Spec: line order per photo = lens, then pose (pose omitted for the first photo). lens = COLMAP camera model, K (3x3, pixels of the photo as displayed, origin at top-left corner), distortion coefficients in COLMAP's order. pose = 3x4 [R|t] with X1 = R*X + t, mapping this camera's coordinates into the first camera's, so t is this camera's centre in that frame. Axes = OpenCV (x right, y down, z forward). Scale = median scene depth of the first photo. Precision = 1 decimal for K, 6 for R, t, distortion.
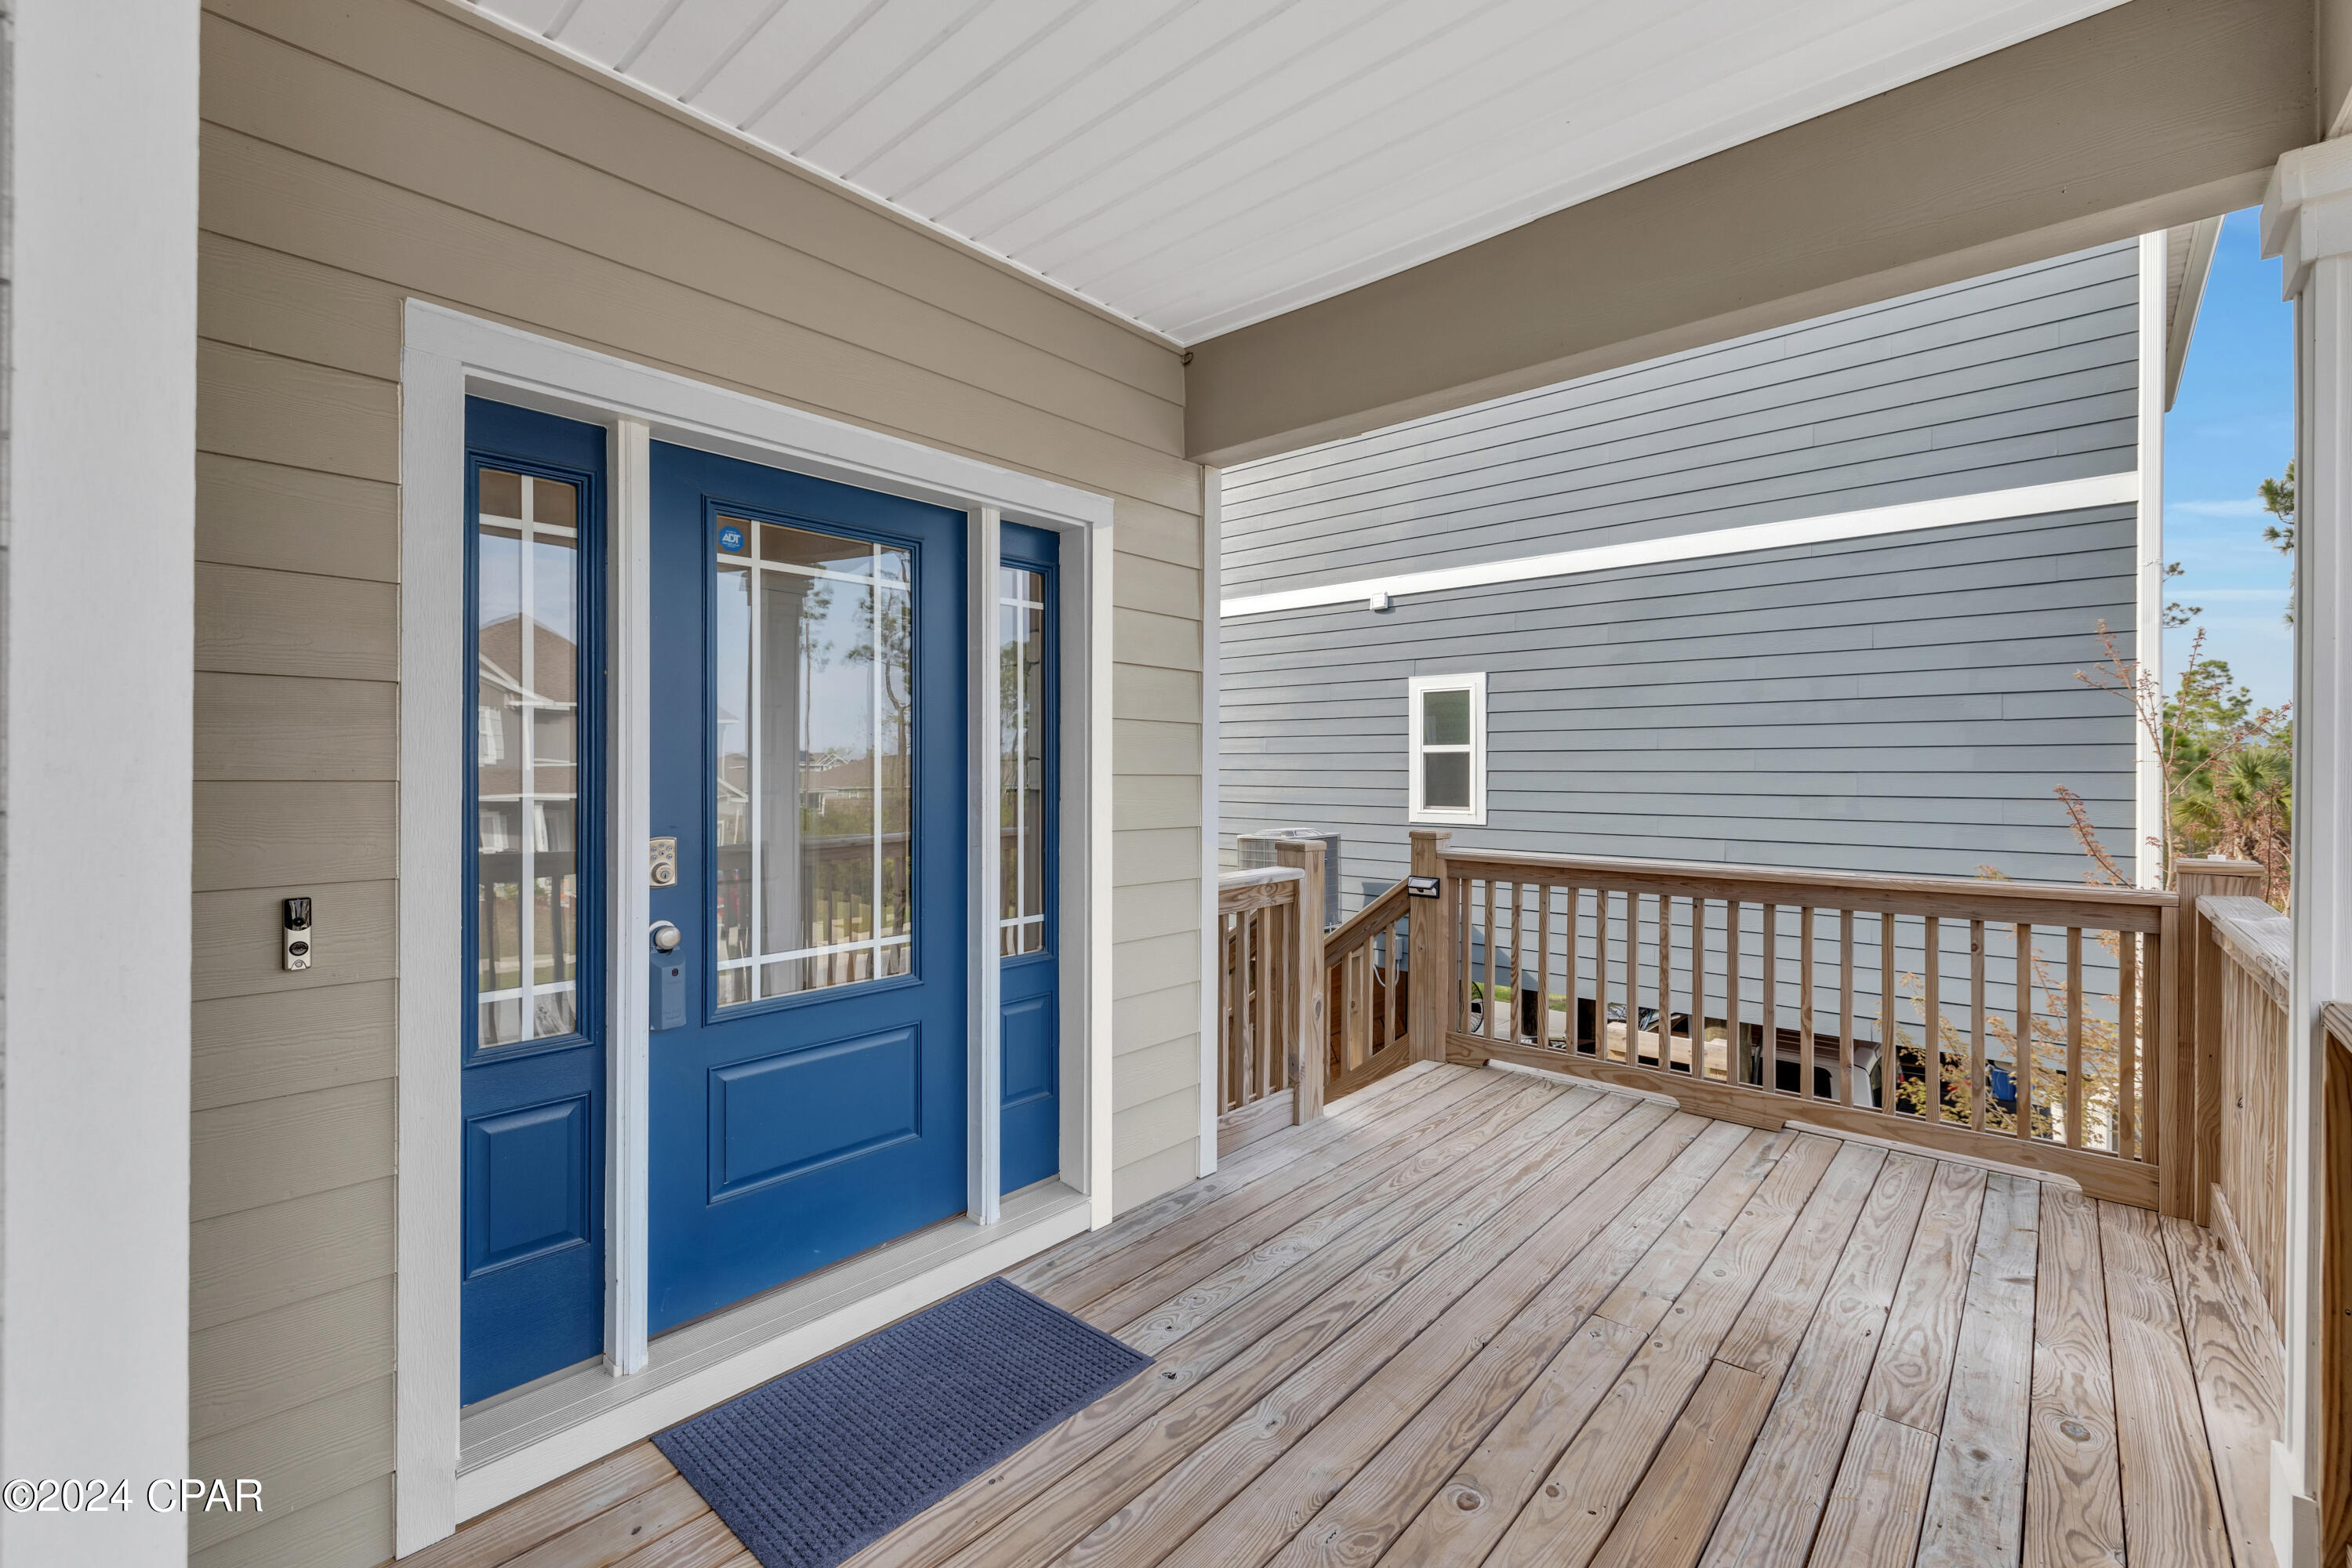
lens RADIAL K [[1013.4, 0, 1177.8], [0, 1013.4, 790.1], [0, 0, 1]] dist [0.000788, -0.000129]
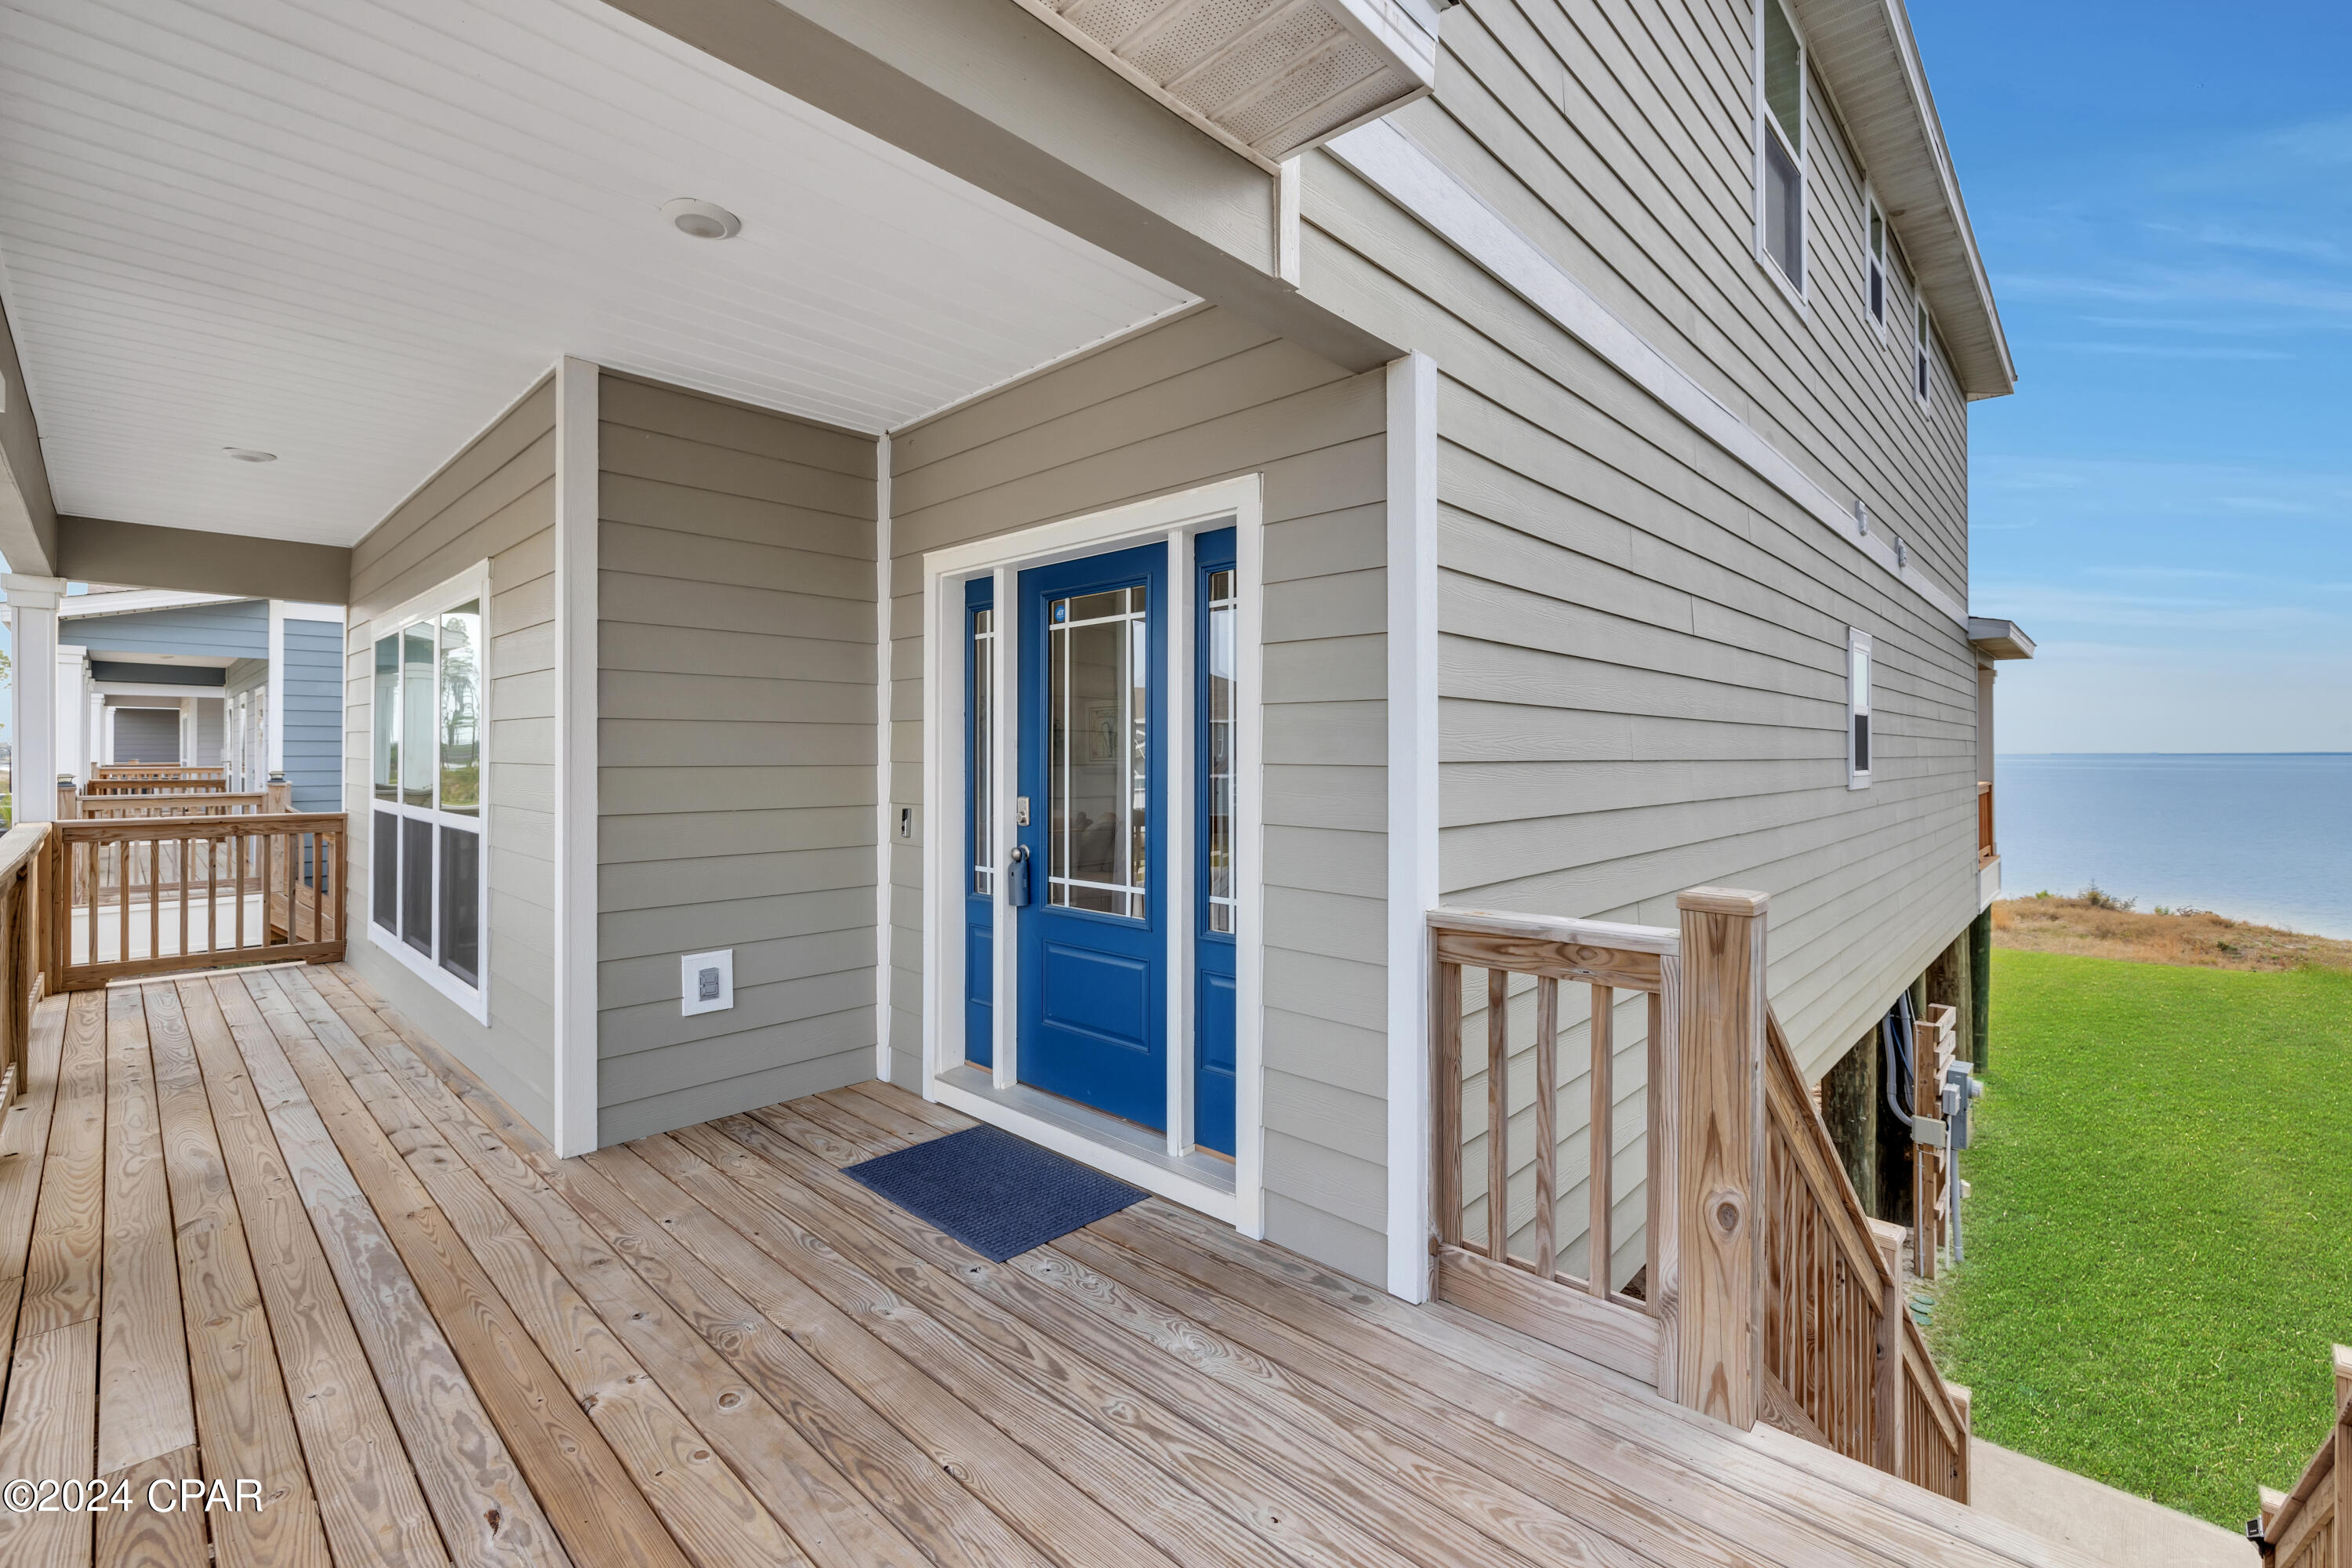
lens RADIAL K [[1013.4, 0, 1207.0], [0, 1013.4, 784.1], [0, 0, 1]] dist [0.000788, -0.000129]
pose [[-0.023105, 0.023934, -0.999447, 1.014626], [-0.027064, 0.999332, 0.024557, -0.023440], [0.999367, 0.027616, -0.022442, 1.122685]]
